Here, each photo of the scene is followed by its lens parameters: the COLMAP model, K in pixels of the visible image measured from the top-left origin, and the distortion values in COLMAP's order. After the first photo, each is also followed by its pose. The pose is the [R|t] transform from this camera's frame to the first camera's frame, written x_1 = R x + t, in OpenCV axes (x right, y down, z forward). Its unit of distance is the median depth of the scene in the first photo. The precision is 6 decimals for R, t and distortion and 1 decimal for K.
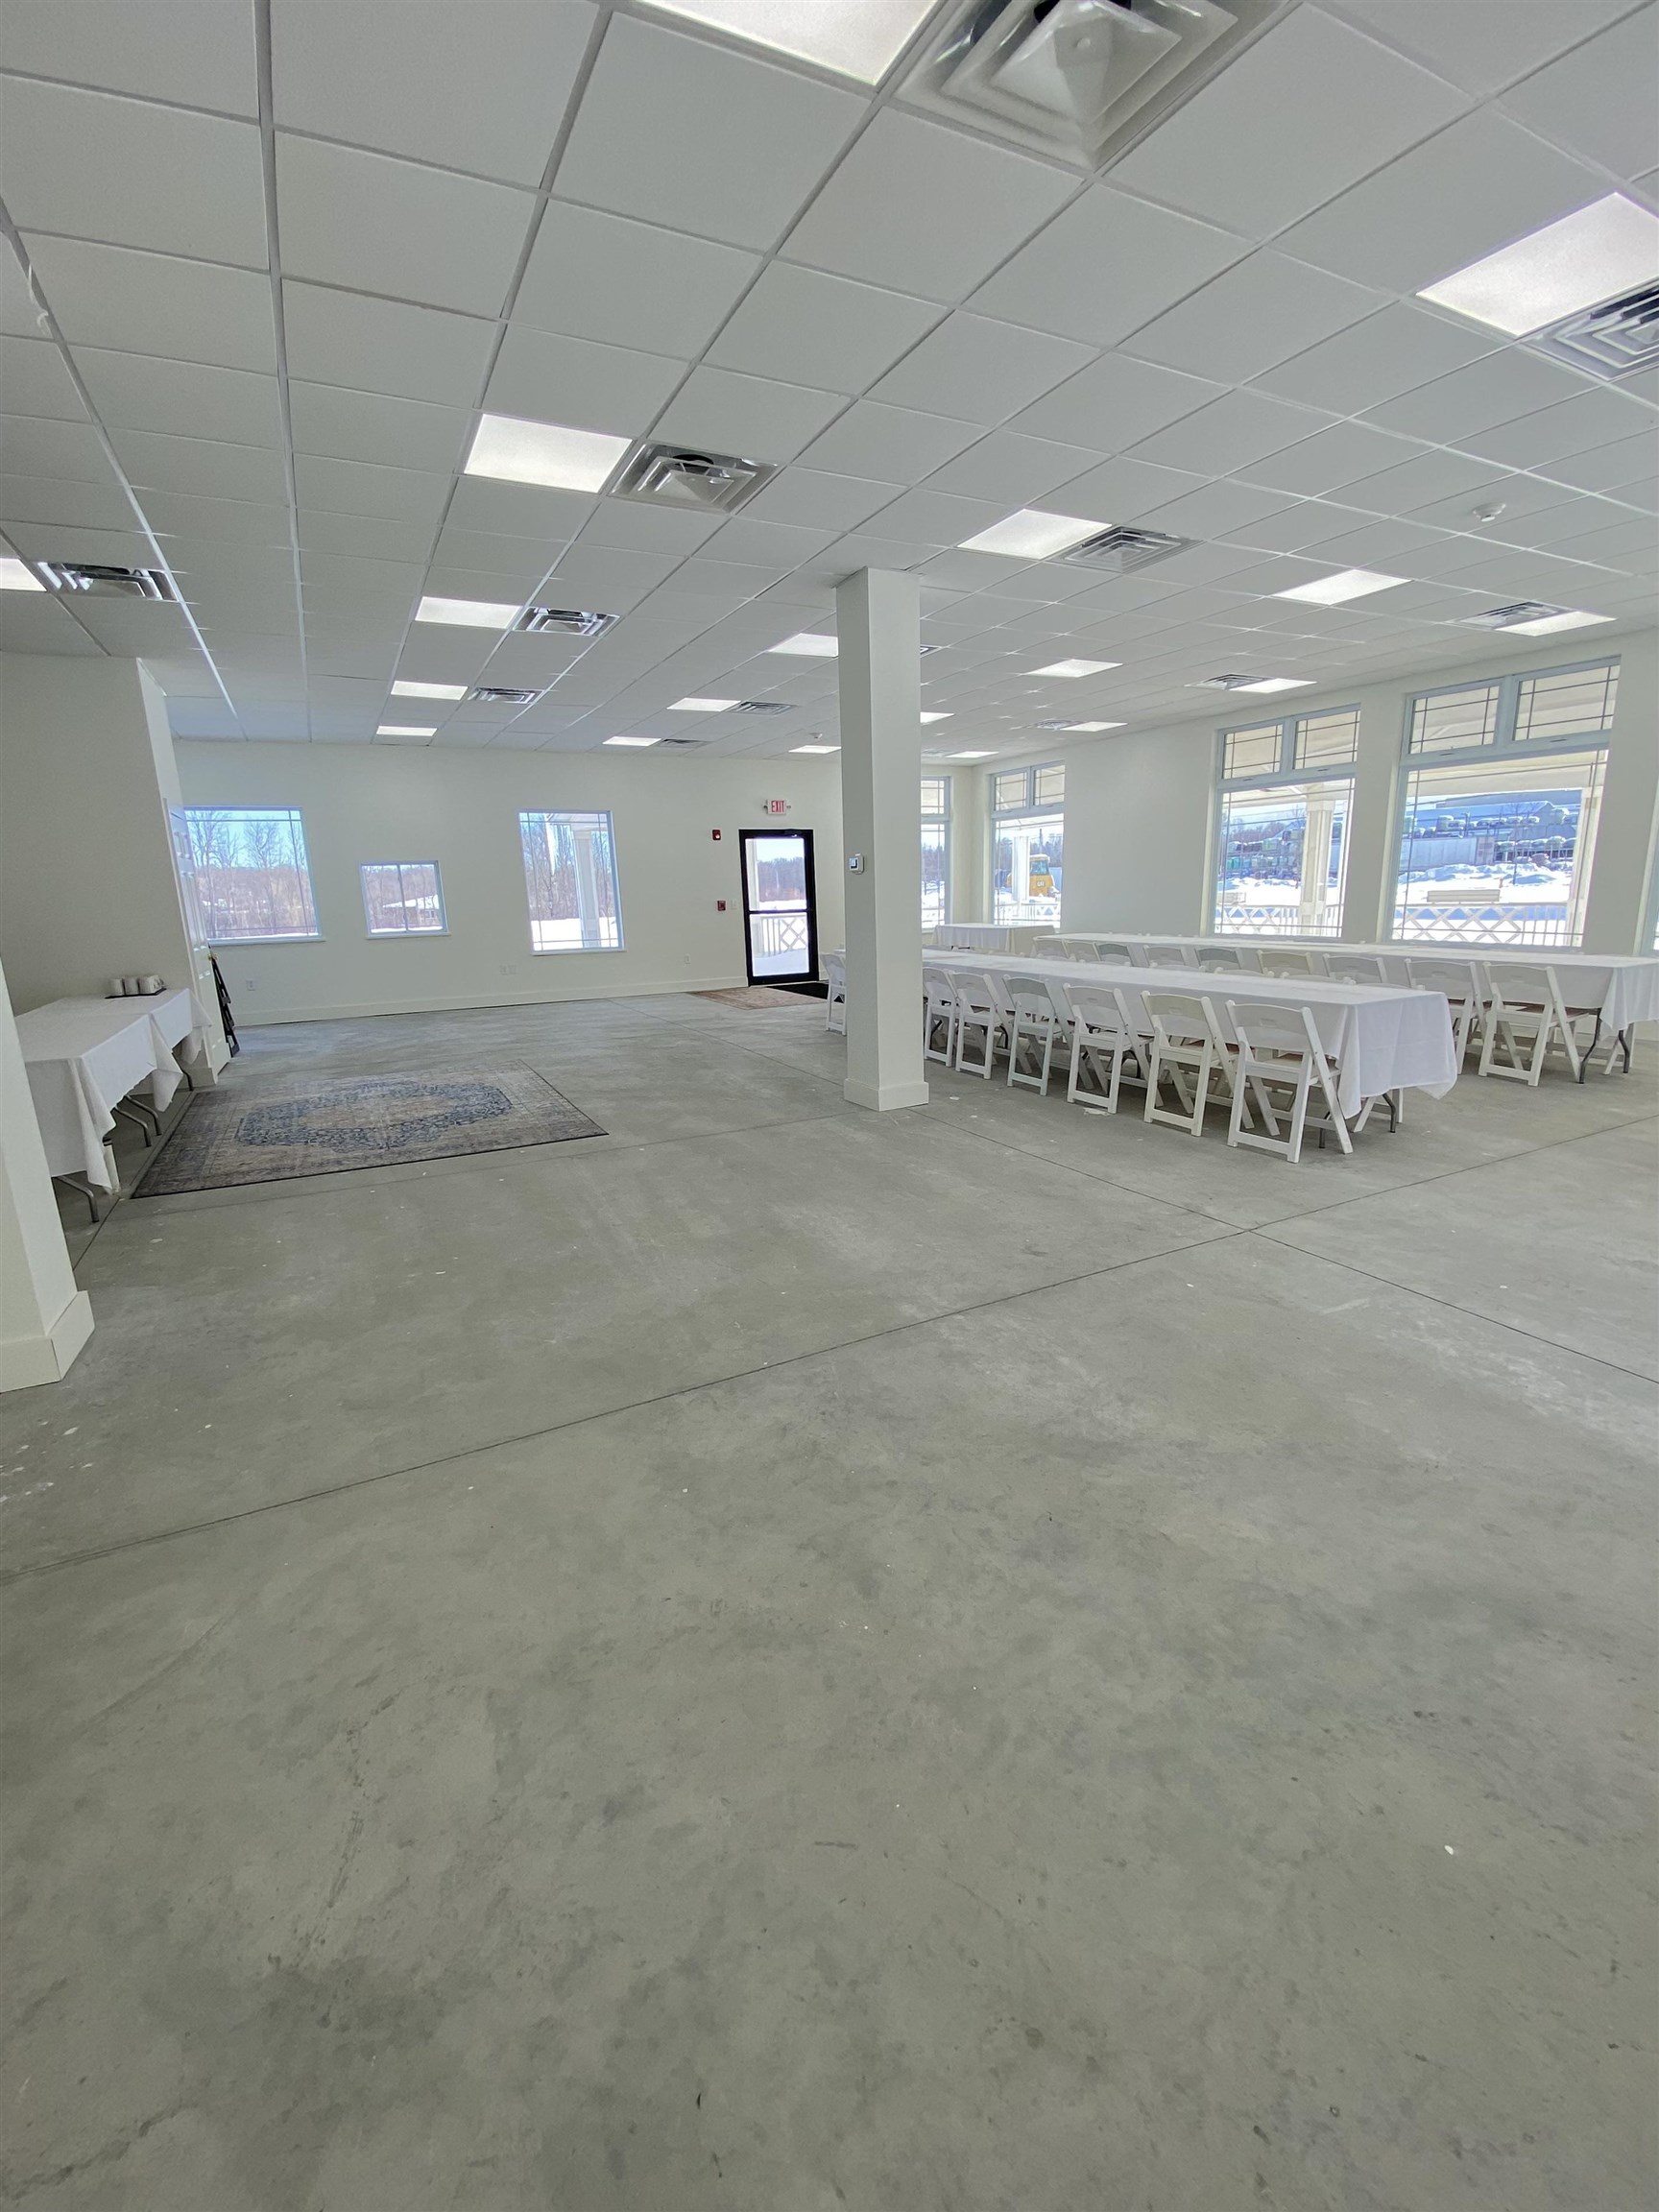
lens RADIAL K [[992.7, 0, 820.3], [0, 992.7, 1108.3], [0, 0, 1]] dist [0.008784, -0.004086]
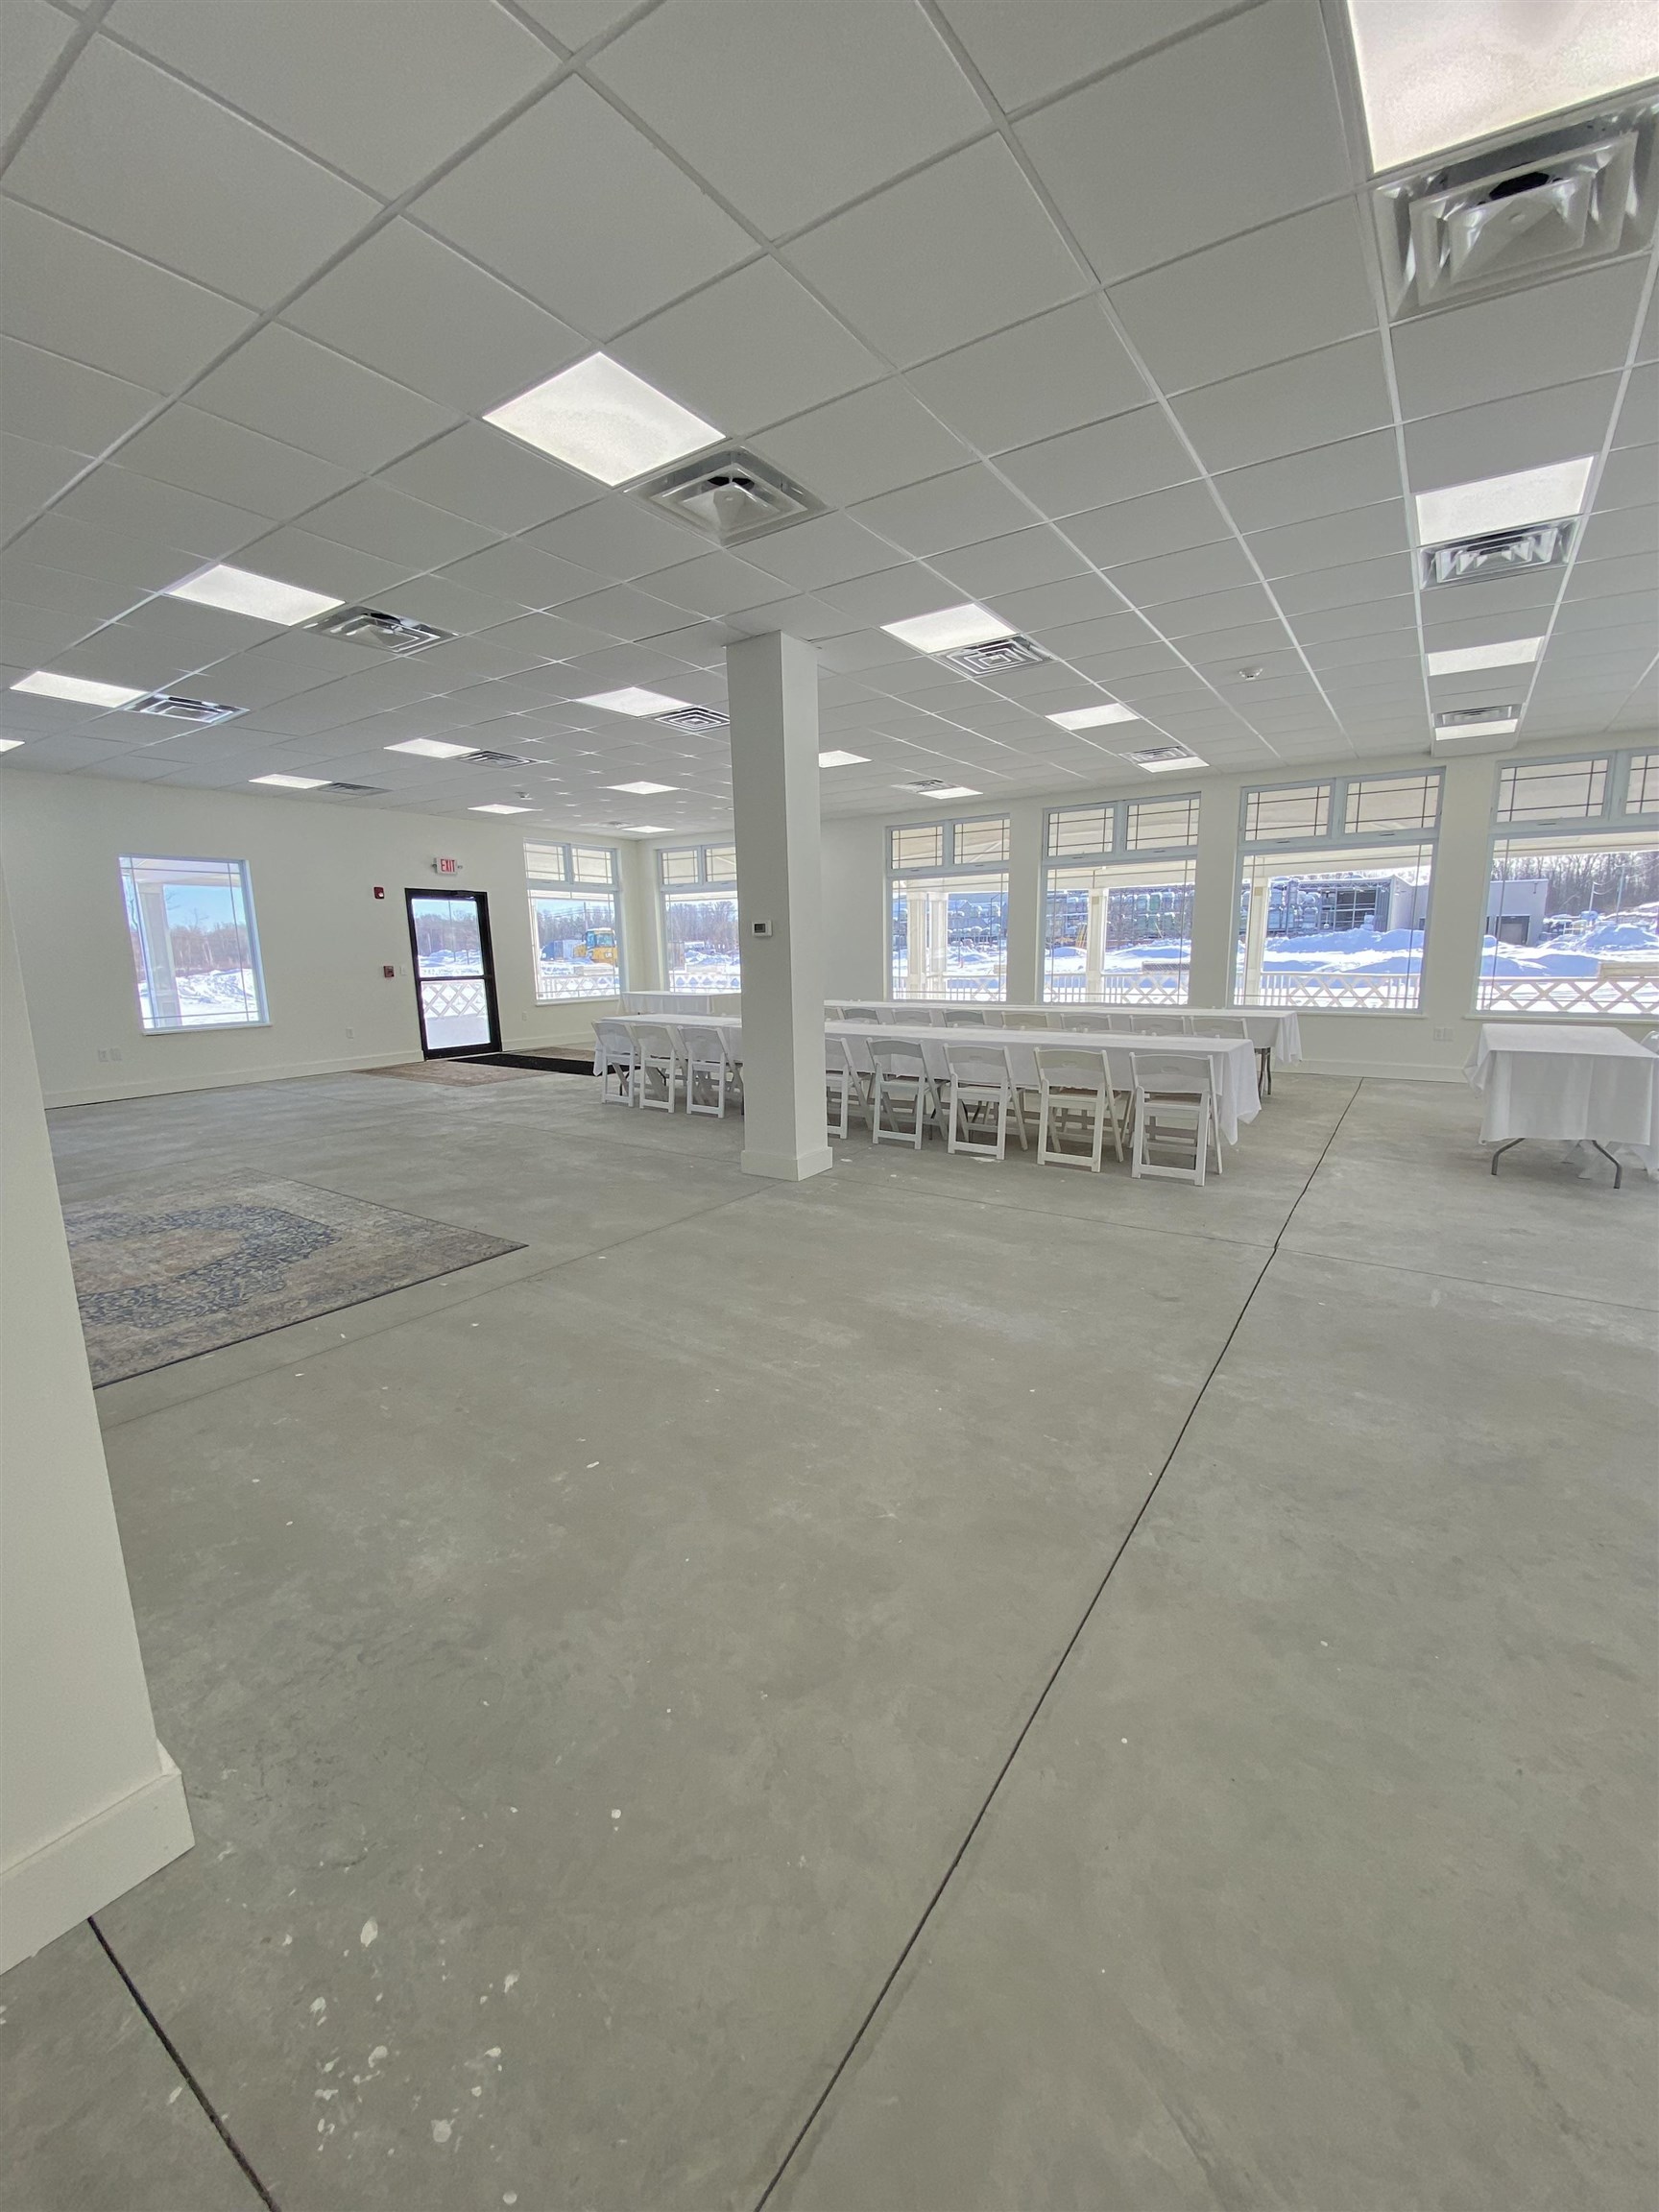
lens RADIAL K [[922.1, 0, 884.0], [0, 922.1, 1110.9], [0, 0, 1]] dist [0.001006, -0.005231]
pose [[0.869638, -0.072034, 0.488406, -0.294212], [0.098180, 0.994772, -0.028100, -0.031453], [-0.483828, 0.072389, 0.872164, 0.163586]]
